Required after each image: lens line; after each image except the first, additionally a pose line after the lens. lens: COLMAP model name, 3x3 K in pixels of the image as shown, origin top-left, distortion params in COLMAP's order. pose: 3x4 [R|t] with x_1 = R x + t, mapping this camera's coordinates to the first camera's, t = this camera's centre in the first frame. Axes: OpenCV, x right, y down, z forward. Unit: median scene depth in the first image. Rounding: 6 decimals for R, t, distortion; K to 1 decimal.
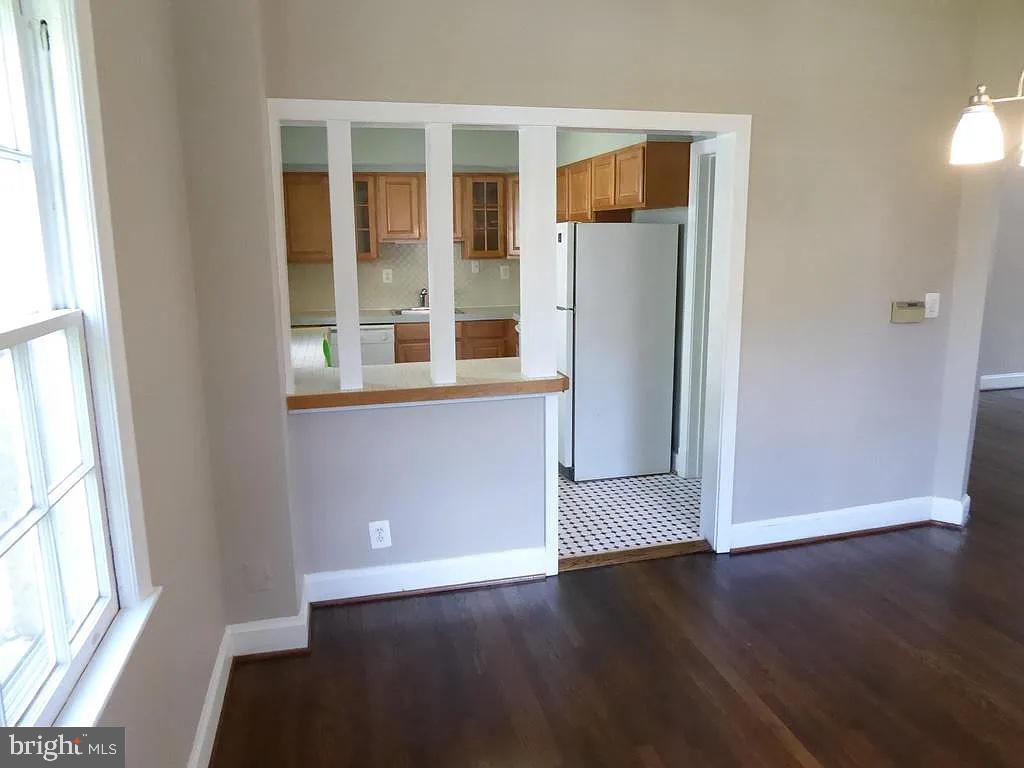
lens RADIAL K [[714.1, 0, 515.7], [0, 714.1, 380.3], [0, 0, 1]] dist [-0.054461, -0.002091]
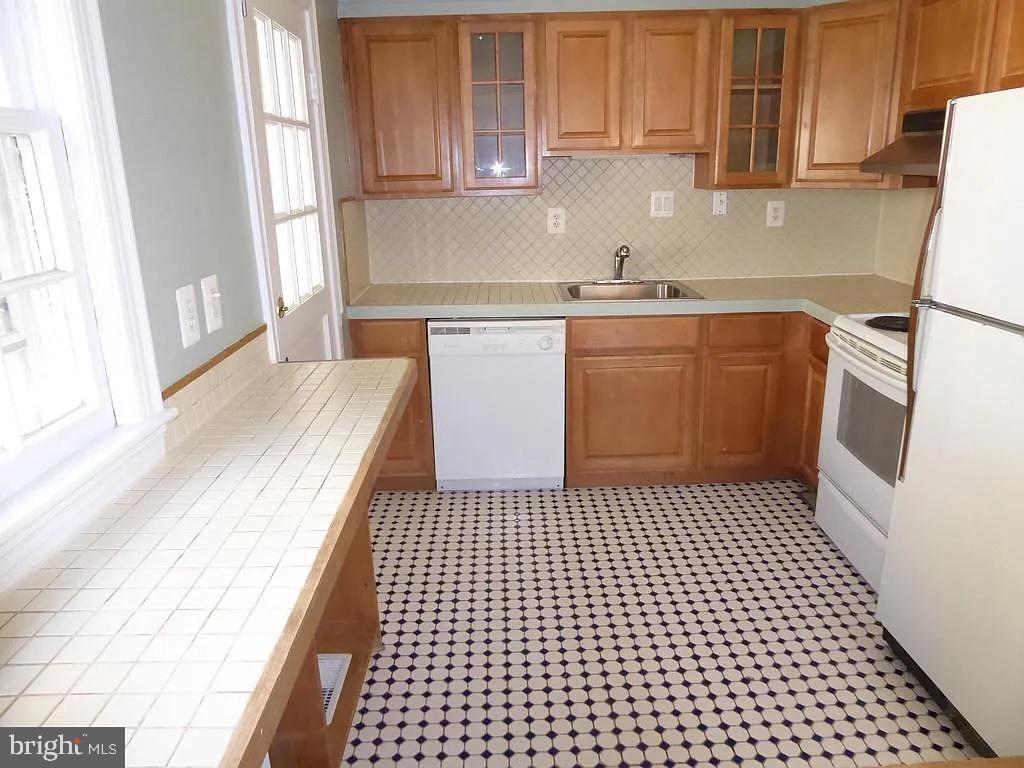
lens RADIAL K [[714.1, 0, 515.7], [0, 714.1, 380.3], [0, 0, 1]] dist [-0.054461, -0.002091]
pose [[0.977273, 0.048734, -0.206305, -0.094973], [-0.027742, 0.994248, 0.103448, -0.083338], [0.210159, -0.095374, 0.973004, 0.471620]]
